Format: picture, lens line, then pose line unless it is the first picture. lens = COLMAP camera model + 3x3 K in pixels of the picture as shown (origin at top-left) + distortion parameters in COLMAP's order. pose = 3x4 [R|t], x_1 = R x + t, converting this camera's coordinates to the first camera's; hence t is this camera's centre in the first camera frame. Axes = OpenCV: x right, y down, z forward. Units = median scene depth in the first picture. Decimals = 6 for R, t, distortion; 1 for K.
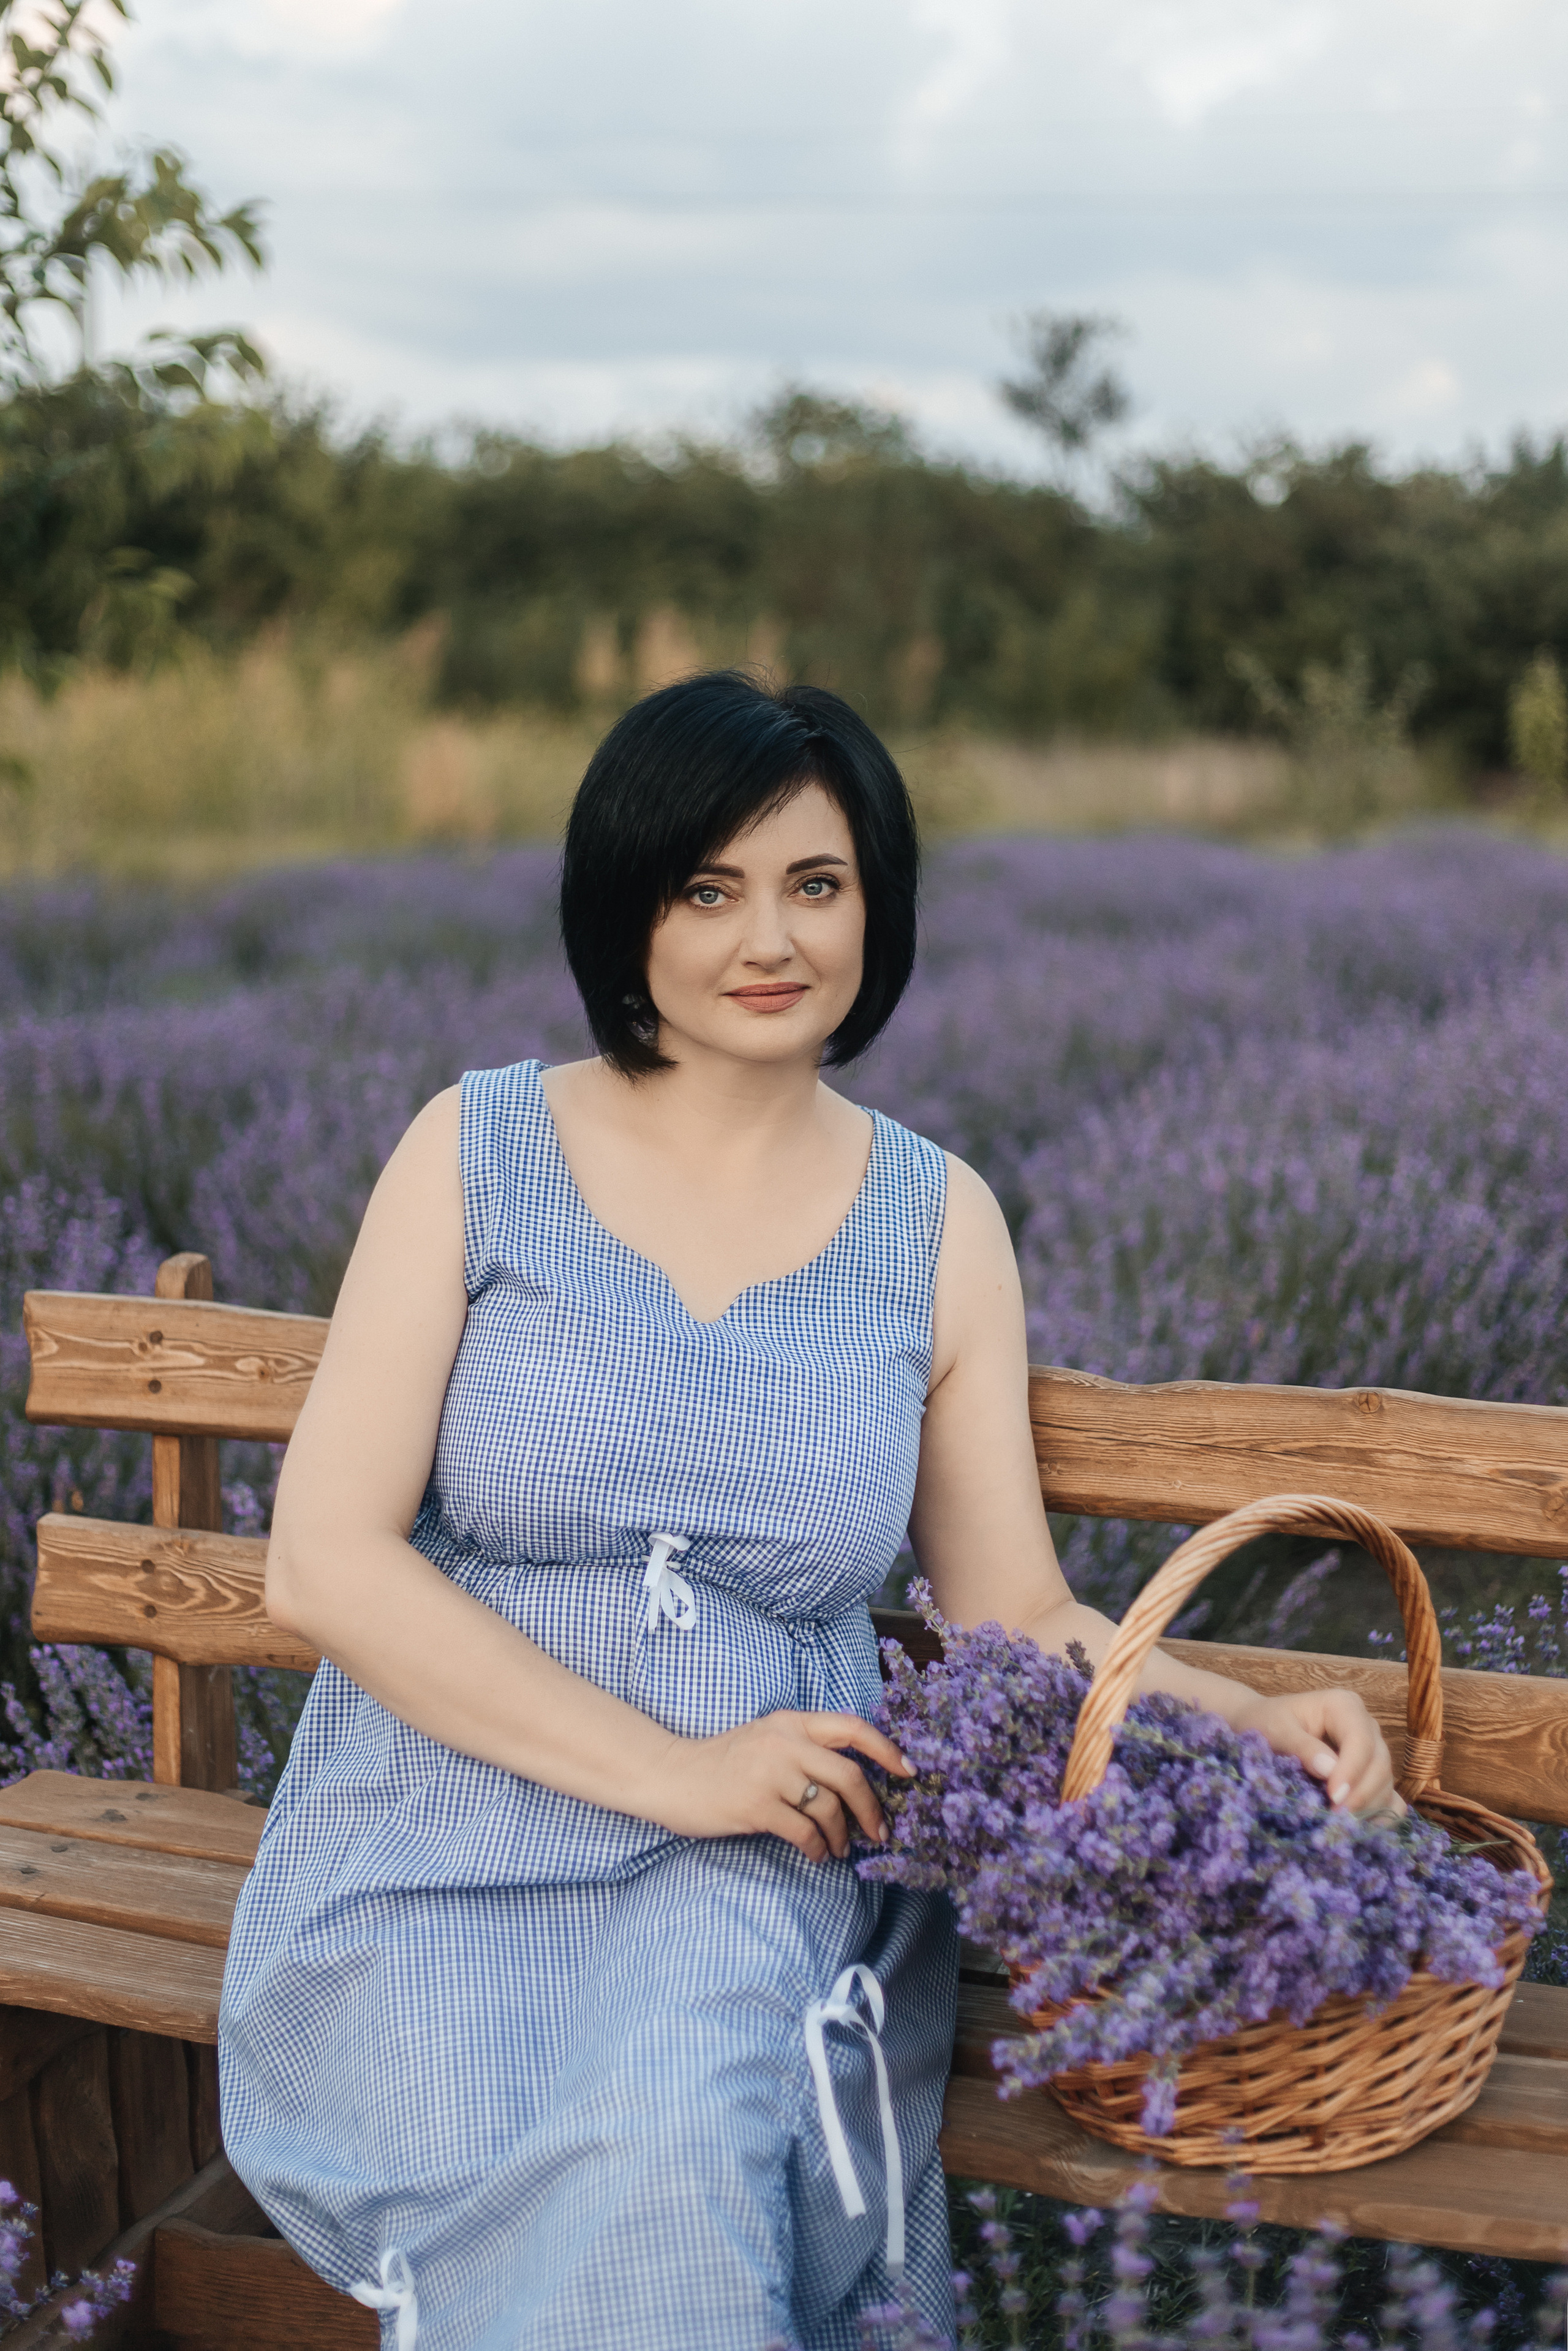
lens RADIAL K [[3838.5, 0, 784.0], [0, 3838.5, 1175.5], [0, 0, 1]] dist [-0.185732, -0.058858]
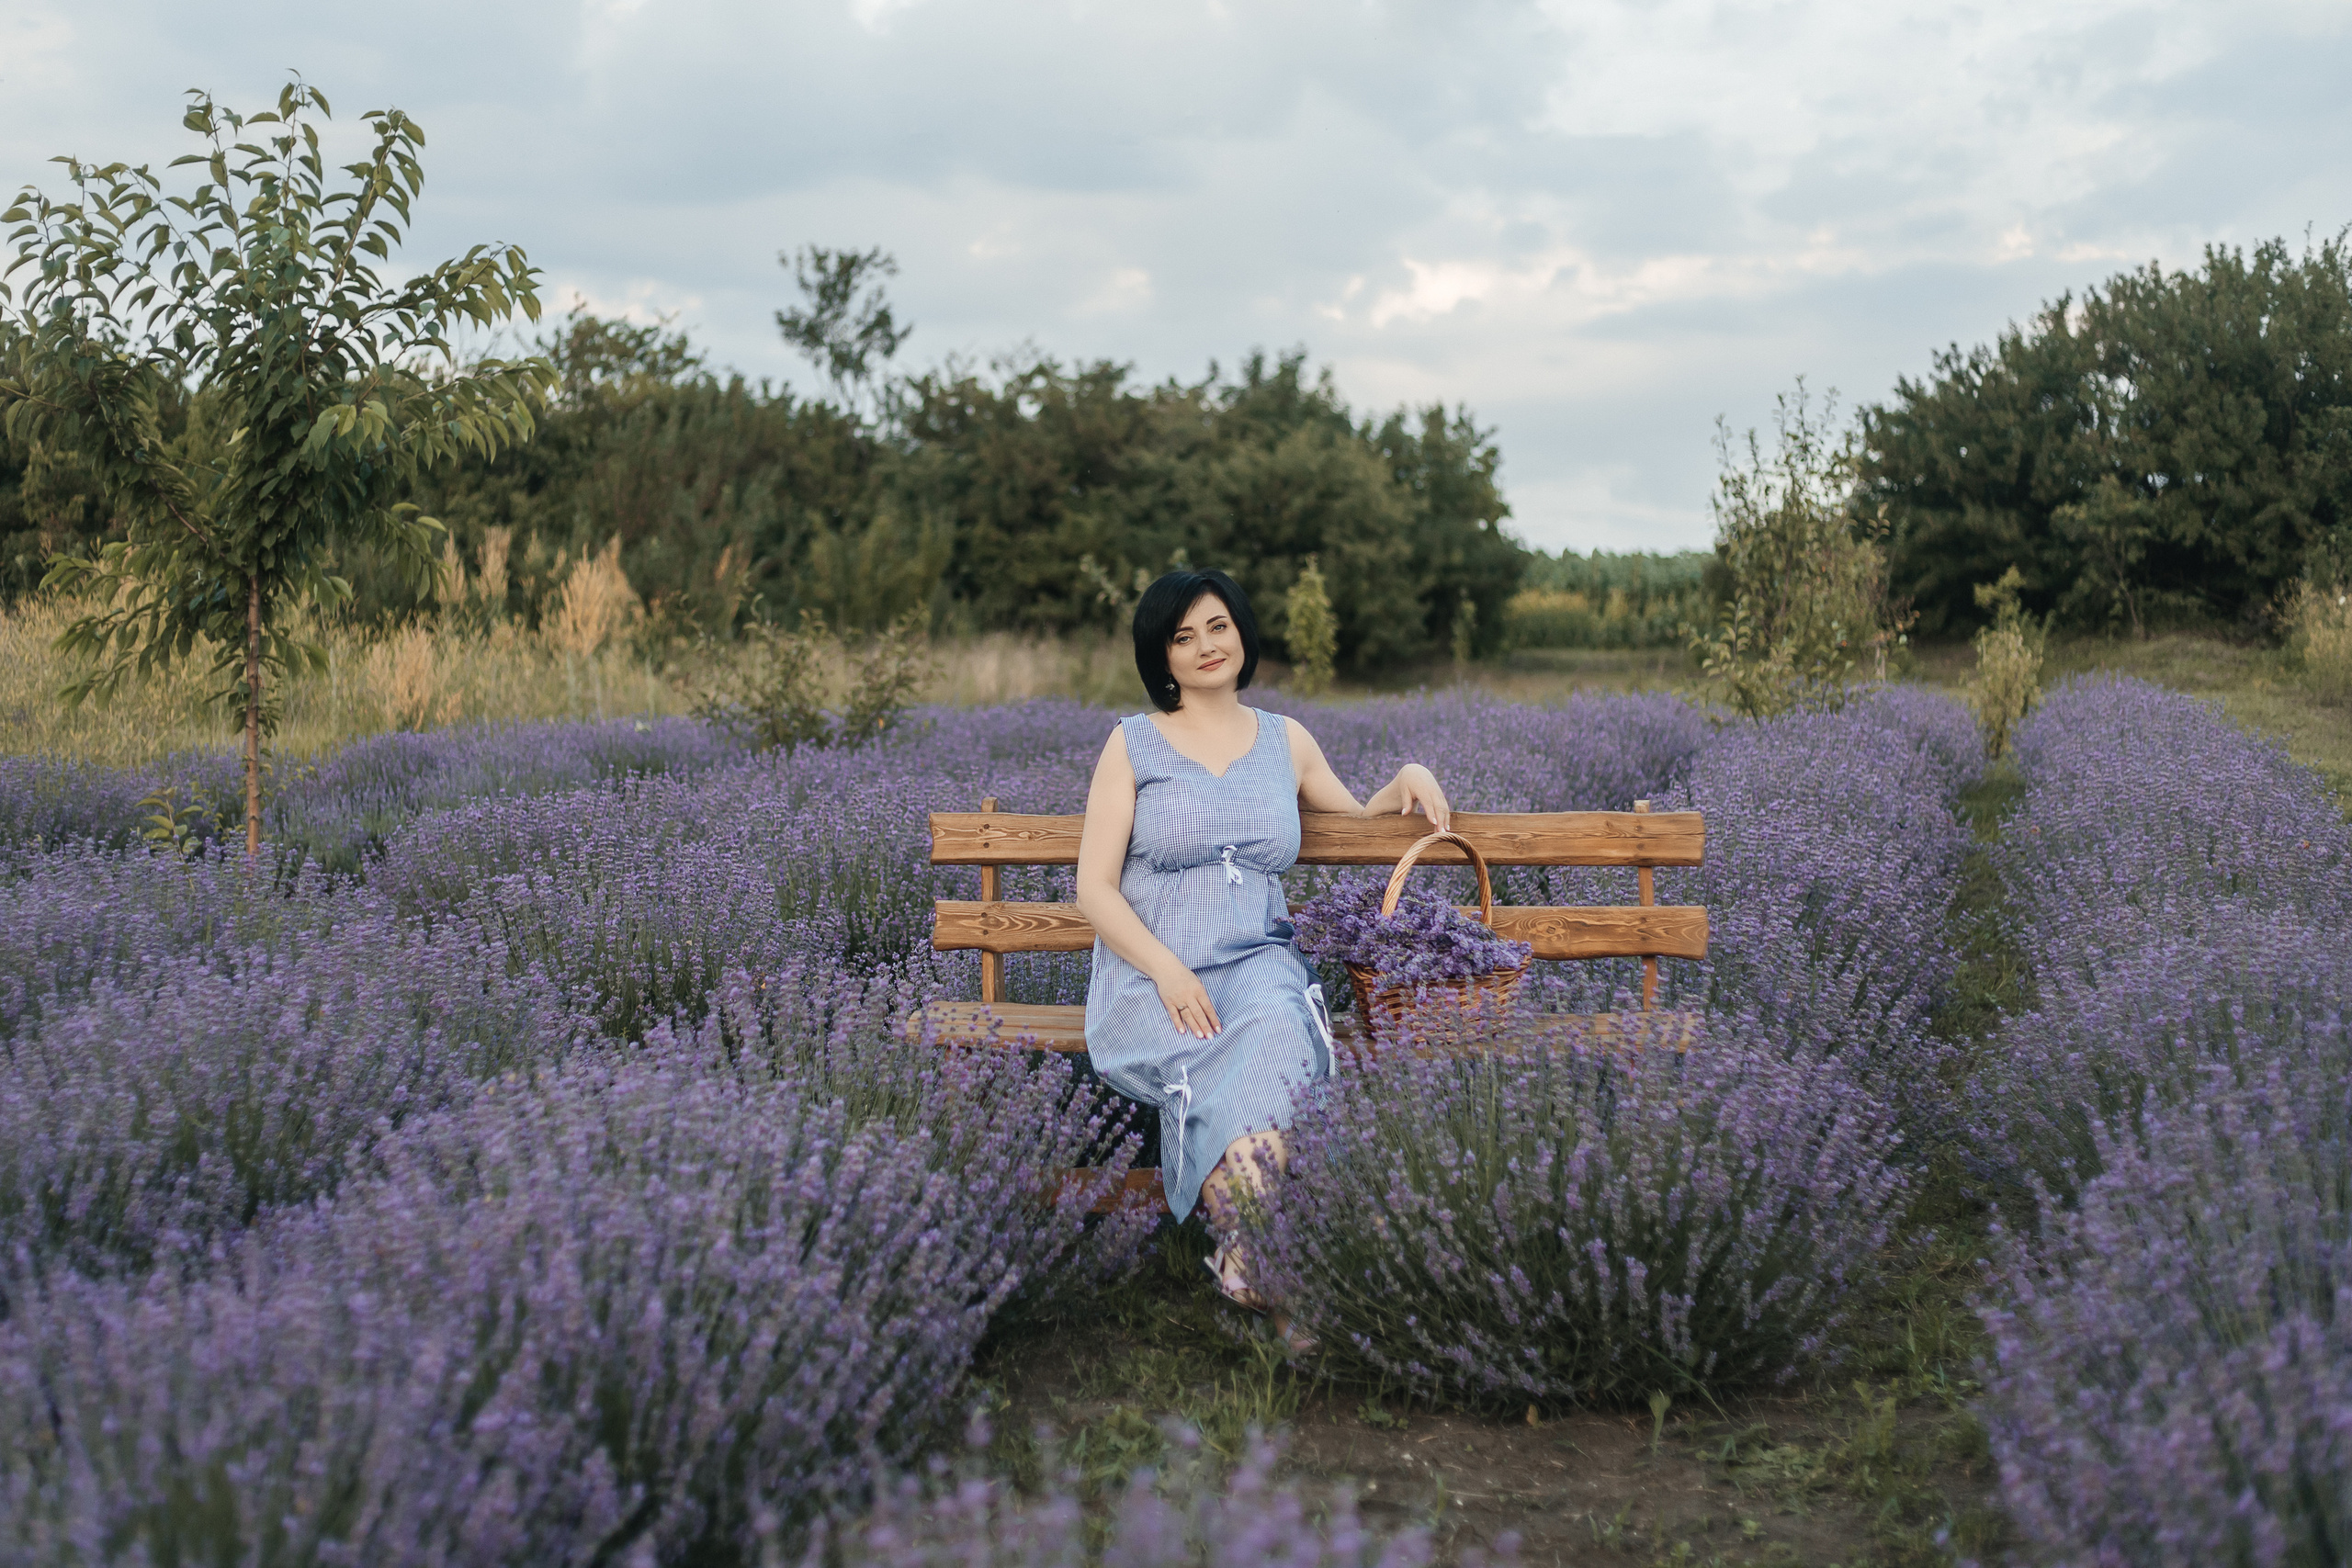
lens RADIAL K [[3971.1, 0, 1176.0], [0, 3971.1, 784.0], [0, 0, 1]] dist [0.036620, -0.273718]
pose [[0.983633, -0.024984, 0.178442, -0.042785], [0.039045, 0.996364, -0.075726, 0.018420], [-0.175901, 0.081454, 0.981032, -0.139465]]
